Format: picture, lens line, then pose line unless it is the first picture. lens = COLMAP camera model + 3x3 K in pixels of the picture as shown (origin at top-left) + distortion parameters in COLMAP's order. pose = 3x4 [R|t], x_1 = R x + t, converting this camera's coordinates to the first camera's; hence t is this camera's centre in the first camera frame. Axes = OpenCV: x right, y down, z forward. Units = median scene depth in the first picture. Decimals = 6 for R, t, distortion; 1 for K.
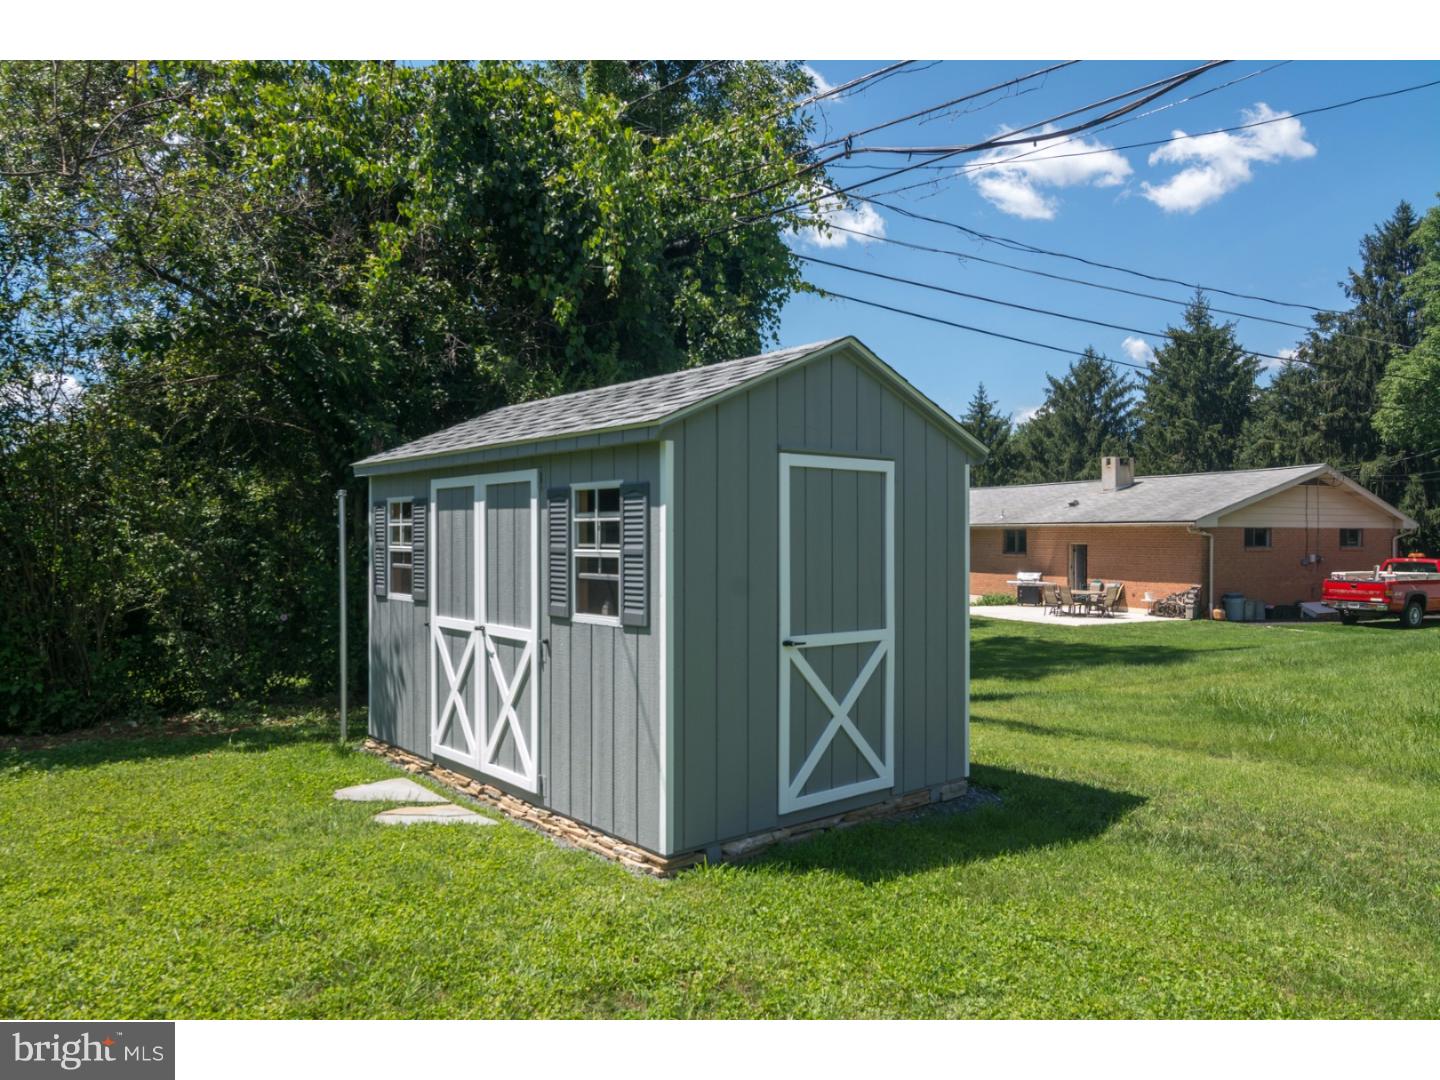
lens RADIAL K [[992.6, 0, 720.0], [0, 992.6, 540.0], [0, 0, 1]] dist [-0.008714, -0.005589]
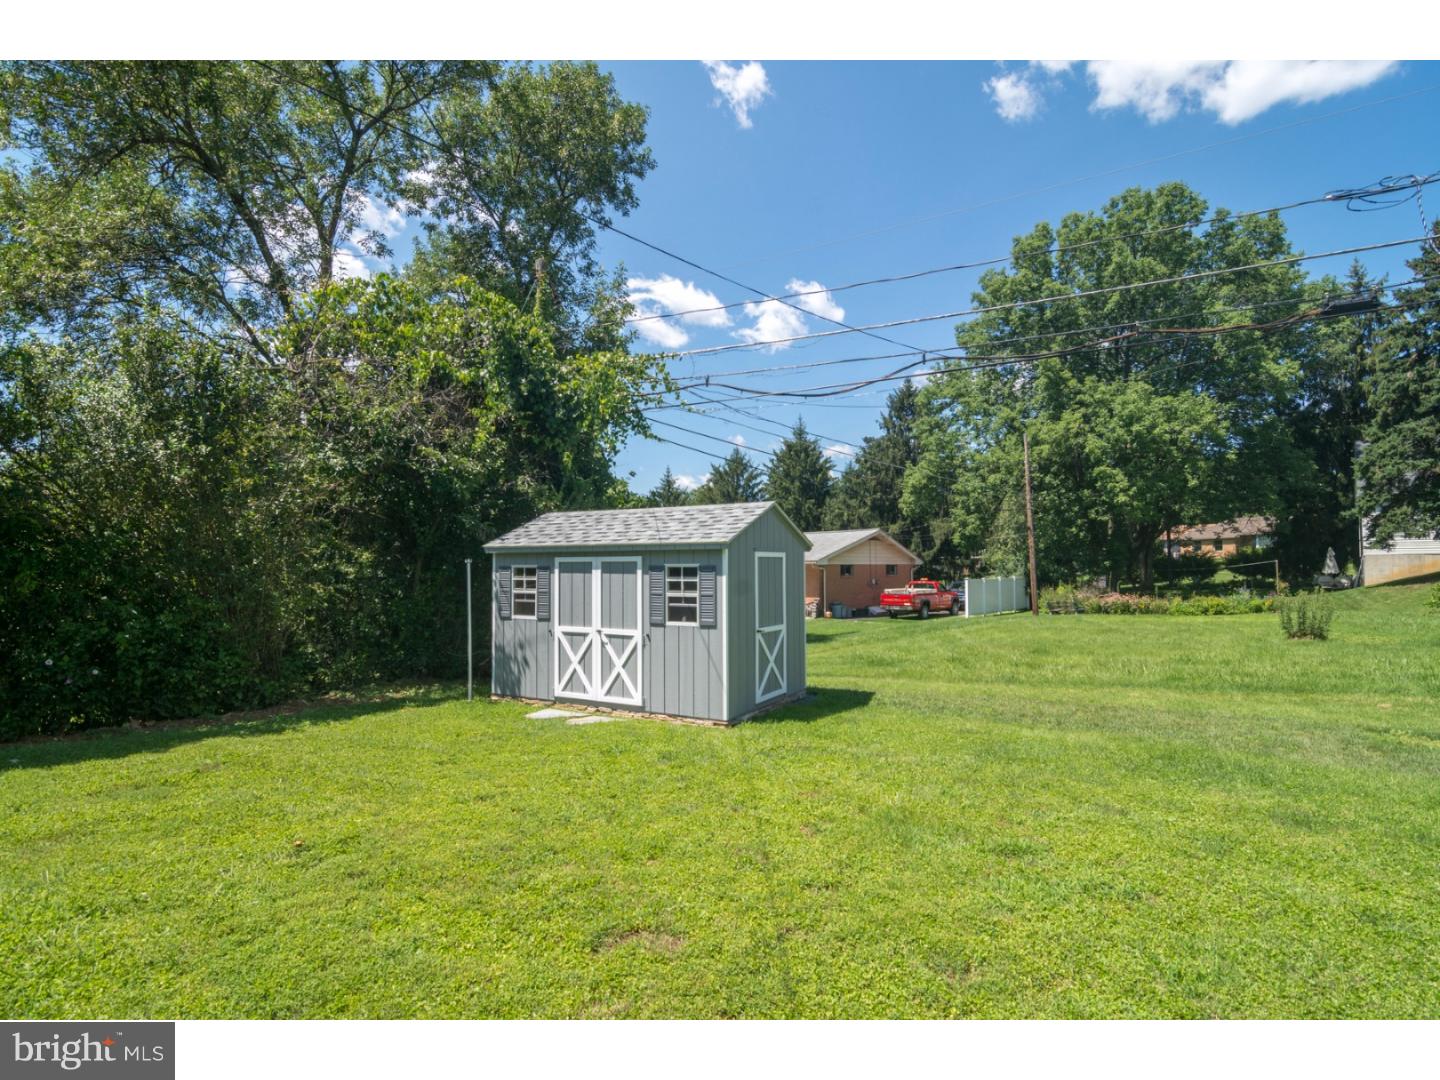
lens RADIAL K [[708.4, 0, 720.0], [0, 708.4, 540.0], [0, 0, 1]] dist [-0.004971, -0.002036]
pose [[0.936791, 0.007902, 0.349799, -0.425490], [0.006037, 0.999231, -0.038739, -0.034357], [-0.349836, 0.038402, 0.936024, -0.393242]]
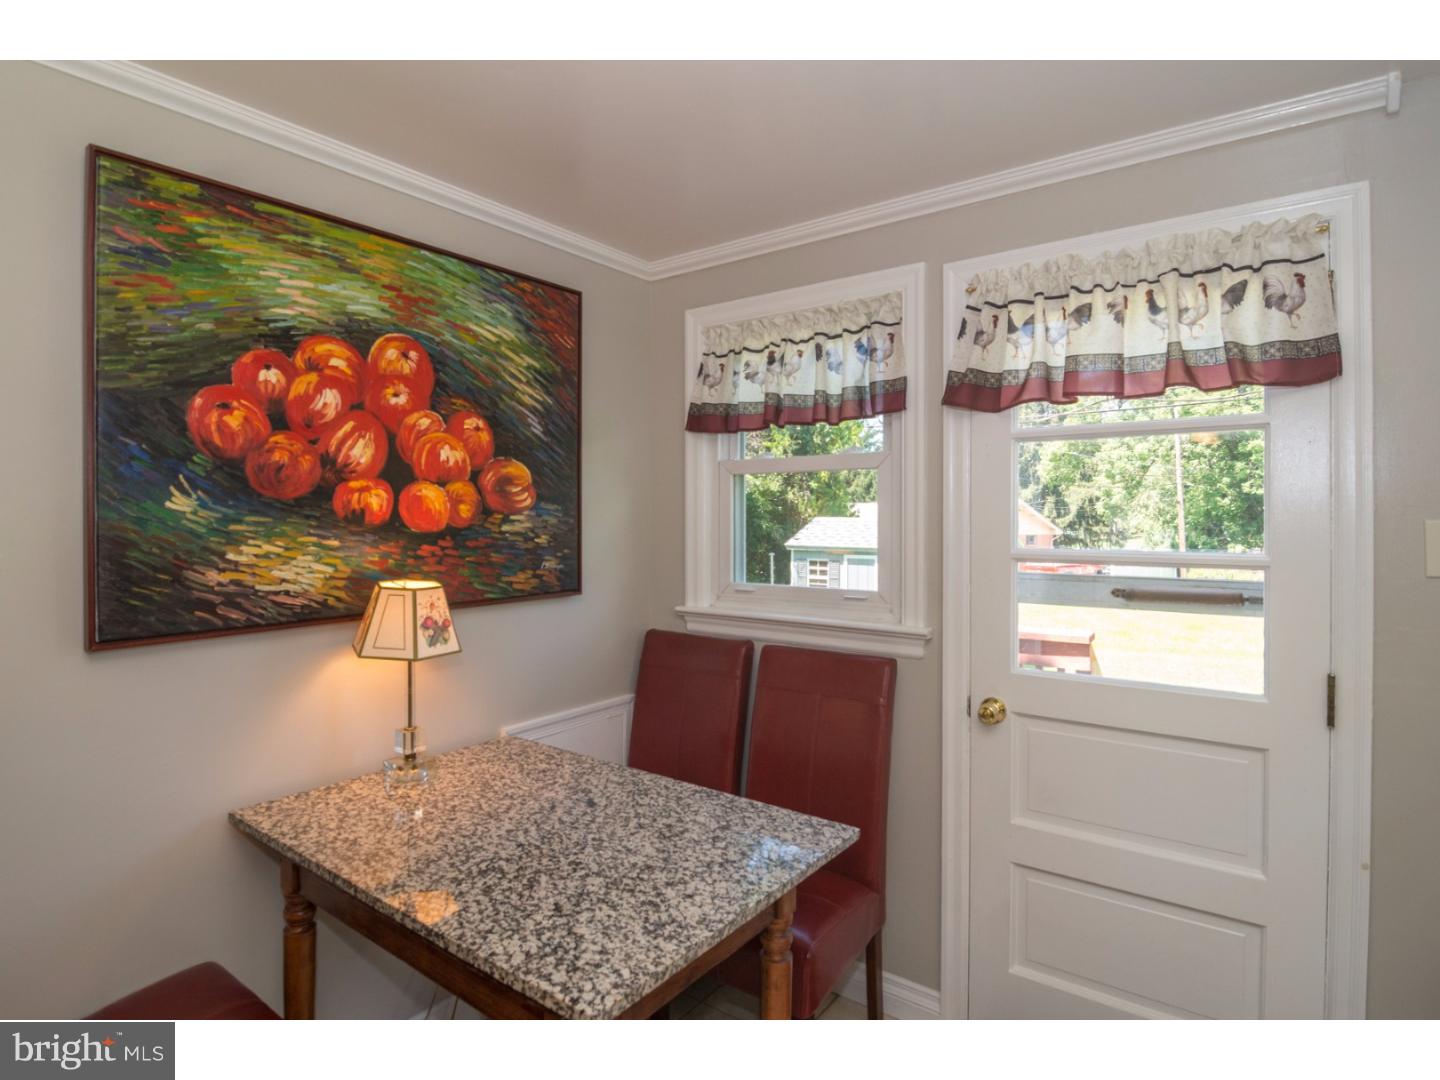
lens RADIAL K [[776.7, 0, 724.9], [0, 776.7, 506.5], [0, 0, 1]] dist [-0.026183, -0.001048]
pose [[0.969979, 0.007229, 0.243079, -0.956413], [-0.001141, 0.999682, -0.025175, -0.113952], [-0.243184, 0.024142, 0.969680, -0.865158]]
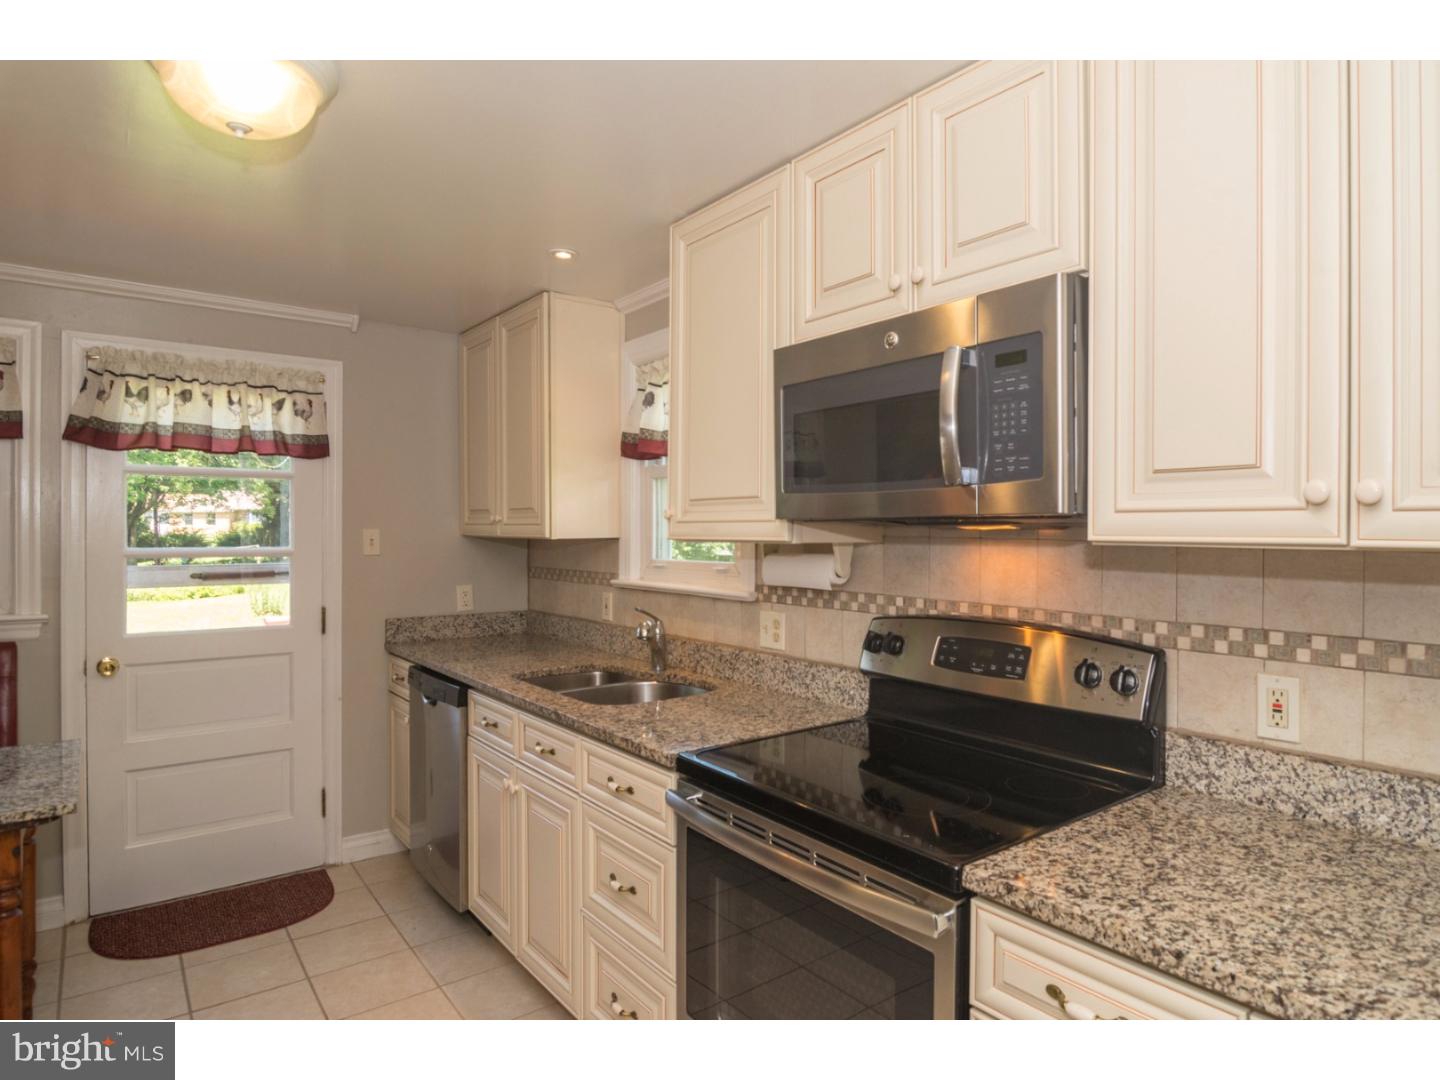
lens RADIAL K [[792.4, 0, 759.3], [0, 792.4, 548.4], [0, 0, 1]] dist [-0.030465, -0.001265]
pose [[-0.012327, -0.016877, 0.999782, -1.101645], [0.006956, 0.999832, 0.016964, -0.111831], [-0.999900, 0.007163, -0.012208, -0.911018]]
